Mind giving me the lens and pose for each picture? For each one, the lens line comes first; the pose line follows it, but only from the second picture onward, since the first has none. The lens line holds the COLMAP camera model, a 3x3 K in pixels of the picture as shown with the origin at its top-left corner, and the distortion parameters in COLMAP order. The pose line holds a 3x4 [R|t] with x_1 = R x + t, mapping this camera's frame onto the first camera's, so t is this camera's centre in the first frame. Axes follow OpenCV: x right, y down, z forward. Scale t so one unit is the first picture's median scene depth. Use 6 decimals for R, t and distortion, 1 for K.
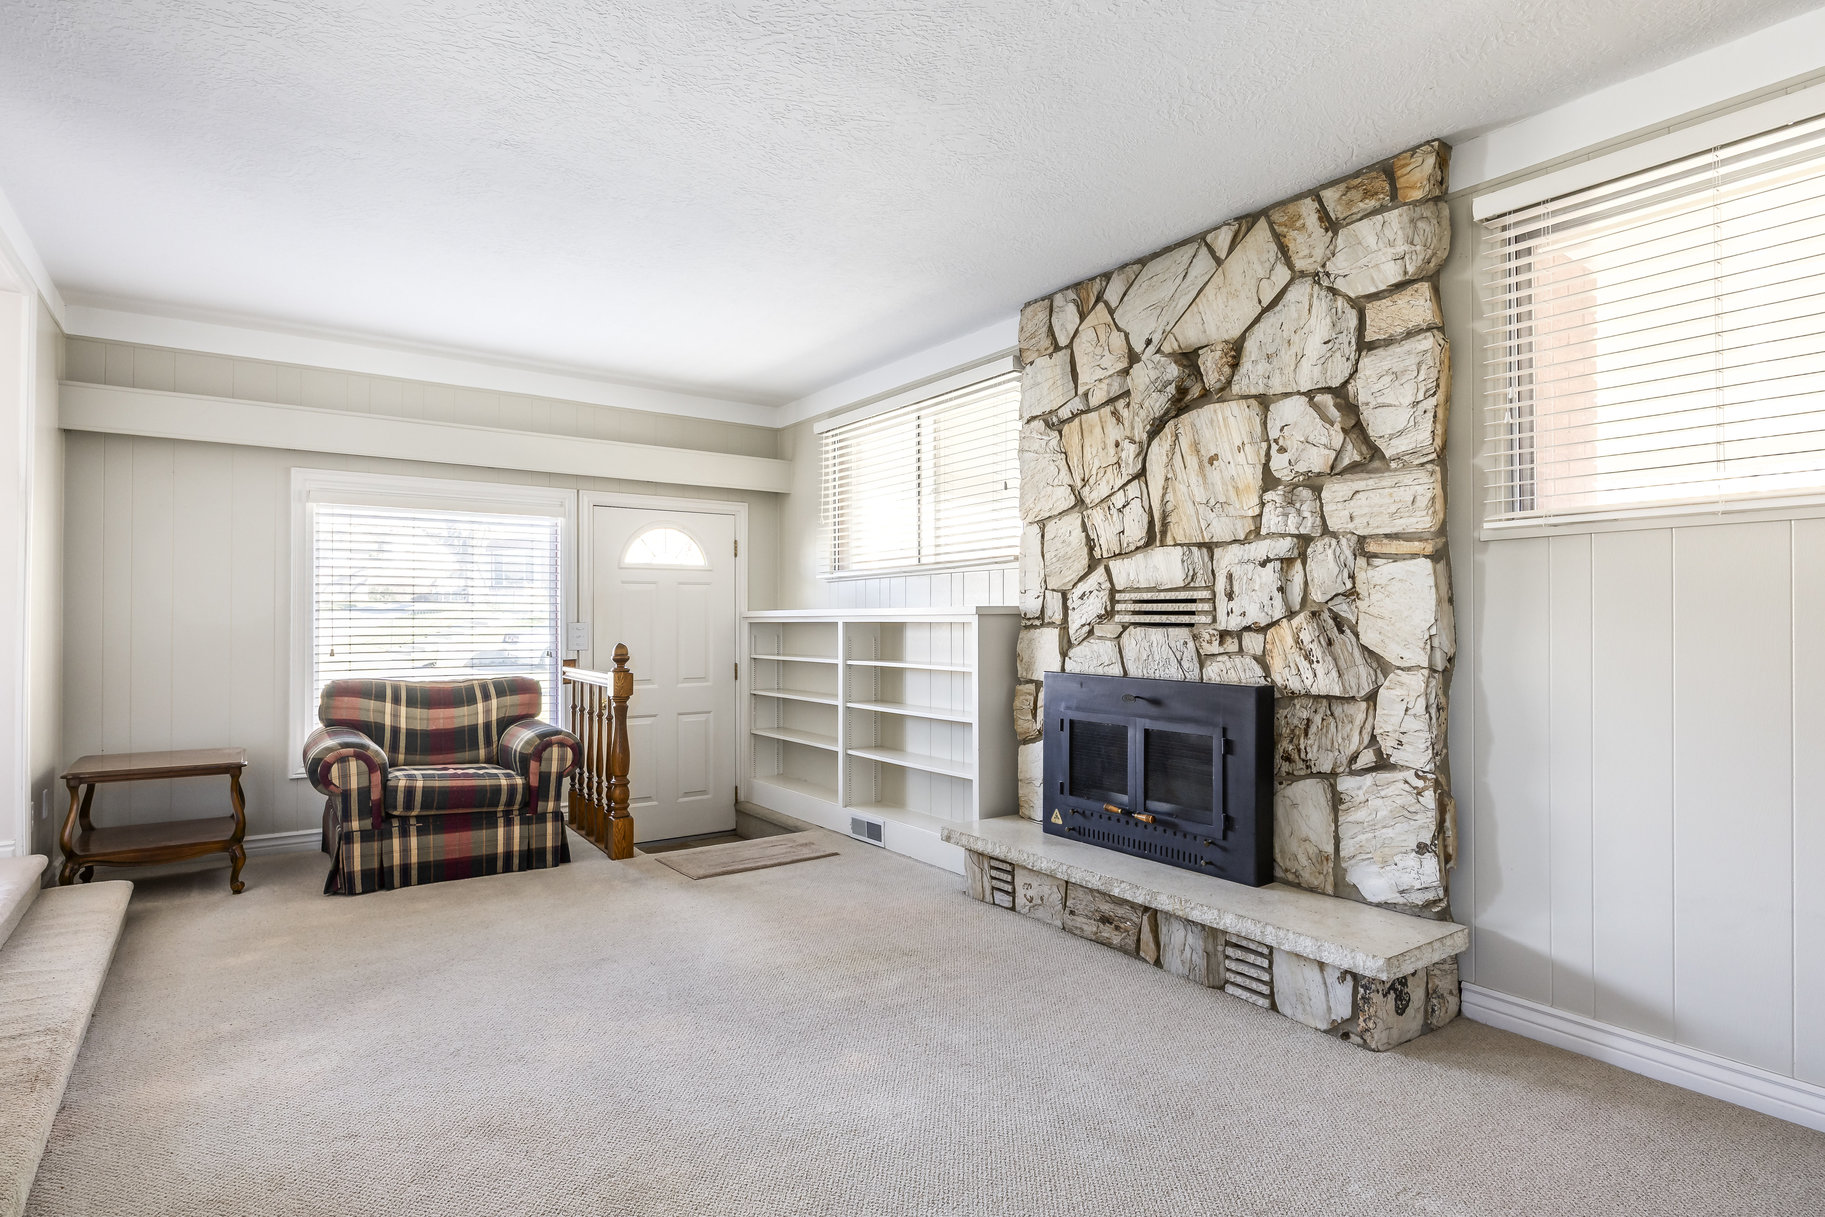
lens RADIAL K [[974.9, 0, 915.5], [0, 974.9, 604.4], [0, 0, 1]] dist [-0.002390, -0.000760]
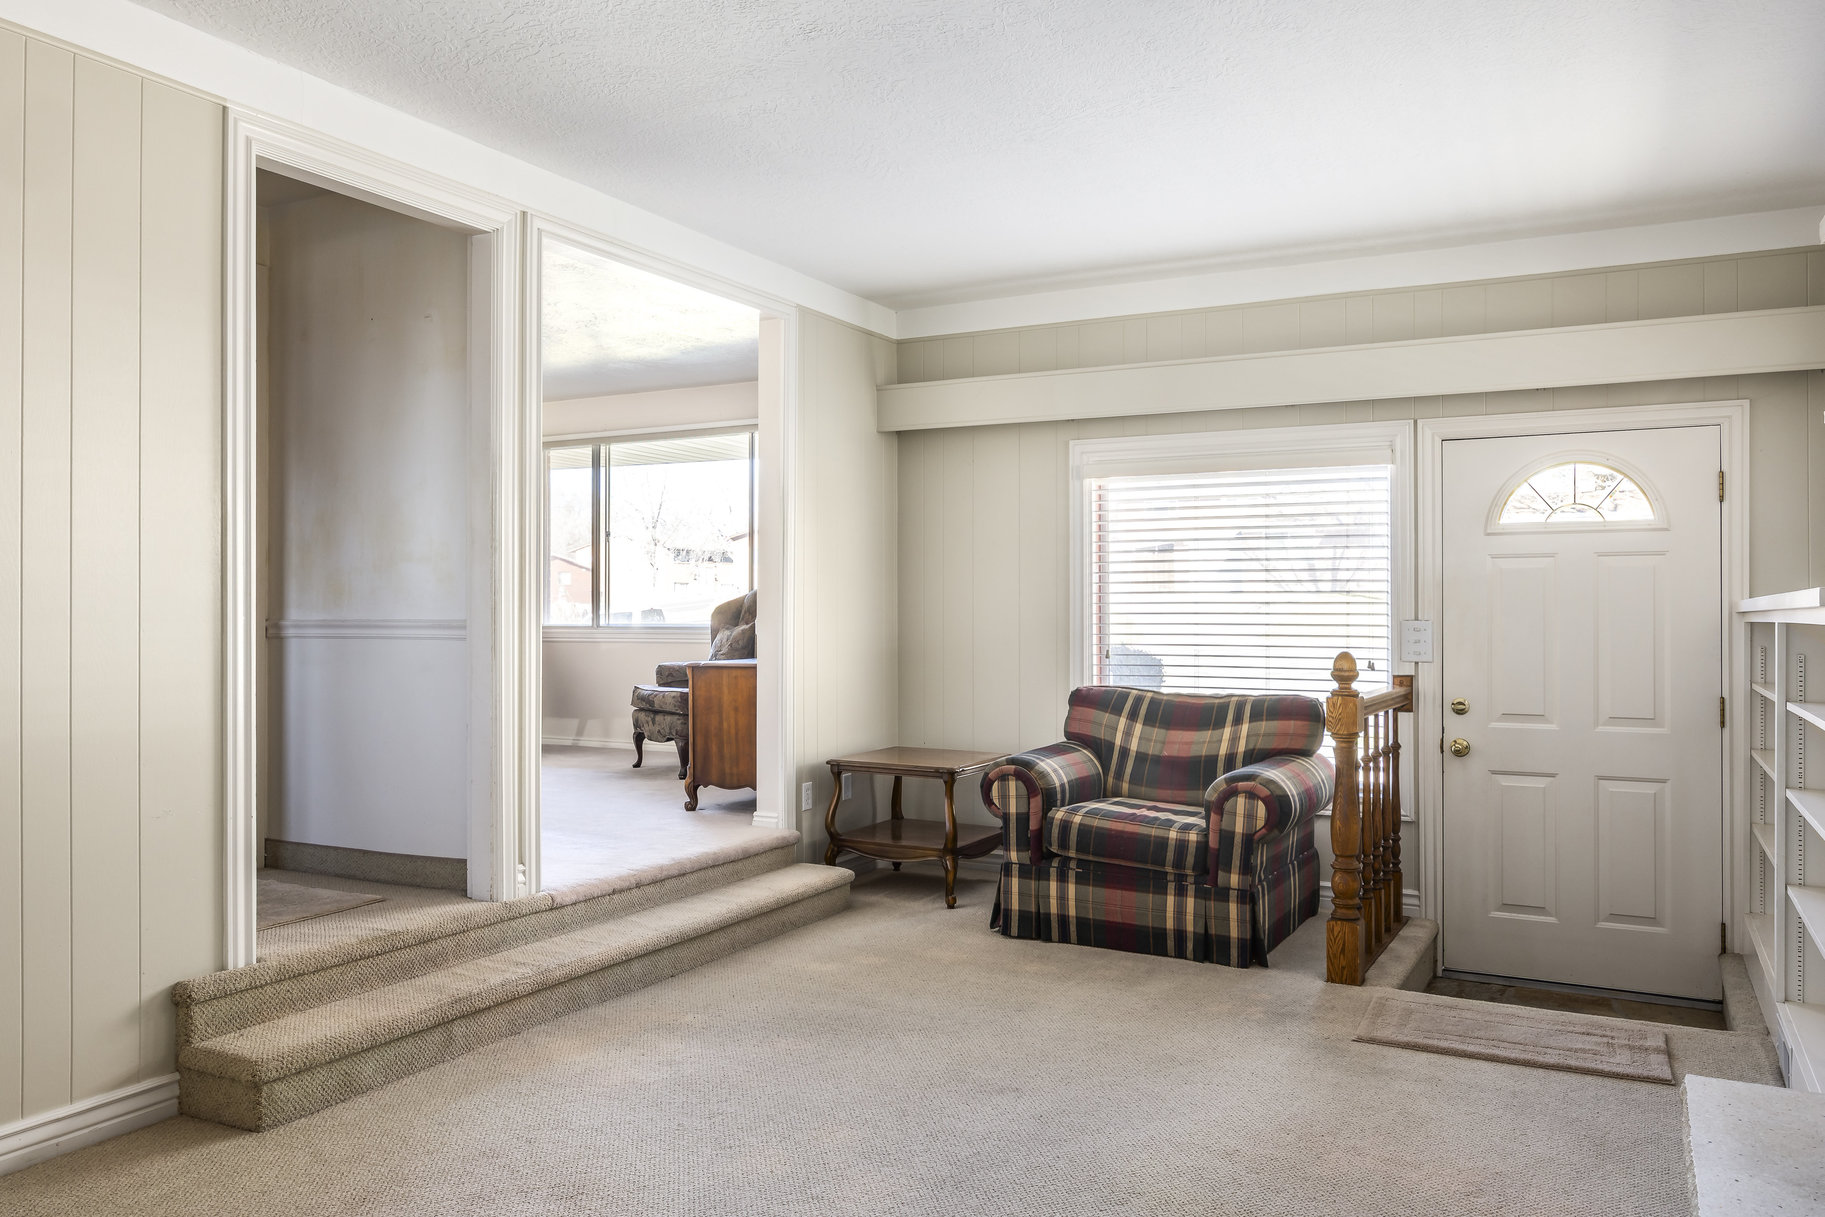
lens RADIAL K [[1320.3, 0, 905.5], [0, 1320.3, 602.5], [0, 0, 1]] dist [-0.000295, 0.001337]
pose [[0.439726, -0.005769, -0.898114, 0.389534], [0.012108, 0.999927, -0.000495, 0.003712], [0.898050, -0.010656, 0.439763, 0.376156]]
